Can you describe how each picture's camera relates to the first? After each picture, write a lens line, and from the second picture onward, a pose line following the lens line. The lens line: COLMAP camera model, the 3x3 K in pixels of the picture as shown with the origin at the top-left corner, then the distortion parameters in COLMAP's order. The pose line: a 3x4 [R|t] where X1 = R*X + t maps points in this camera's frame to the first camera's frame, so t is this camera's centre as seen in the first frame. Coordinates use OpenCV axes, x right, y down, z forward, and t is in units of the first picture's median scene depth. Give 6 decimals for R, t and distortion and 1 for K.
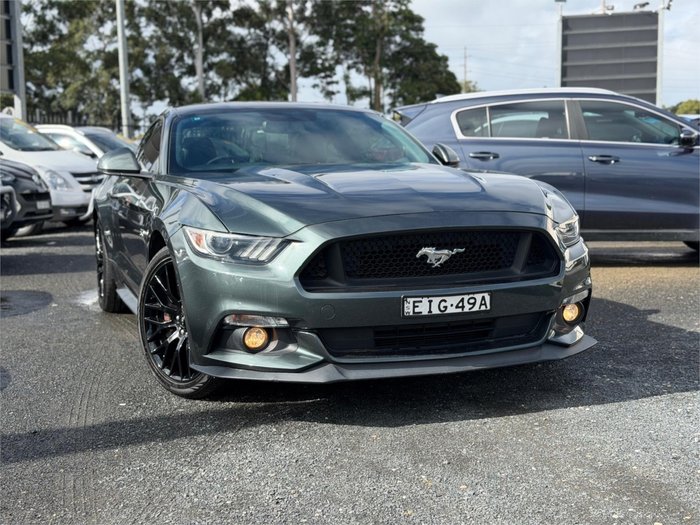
lens RADIAL K [[1158.0, 0, 362.6], [0, 1158.0, 261.9], [0, 0, 1]] dist [0.214567, -0.191606]
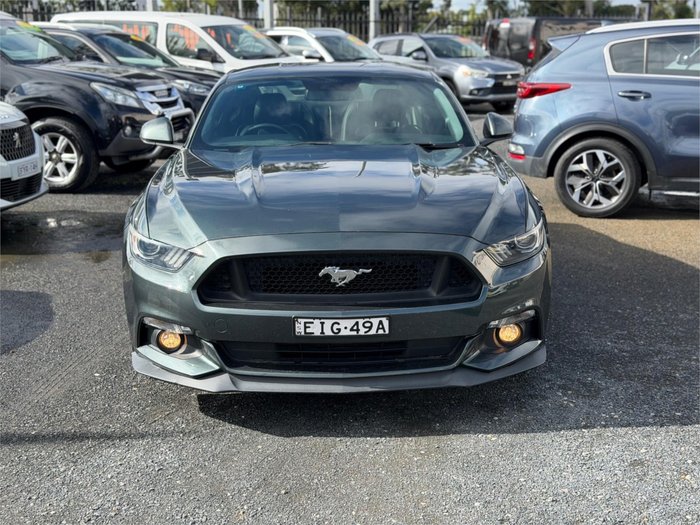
lens RADIAL K [[1147.9, 0, 349.9], [0, 1147.9, 286.1], [0, 0, 1]] dist [0.180974, -0.098533]
pose [[0.939377, 0.089659, -0.330956, 0.370575], [-0.037163, 0.986144, 0.161672, -0.145054], [0.340866, -0.139572, 0.929694, 0.077272]]
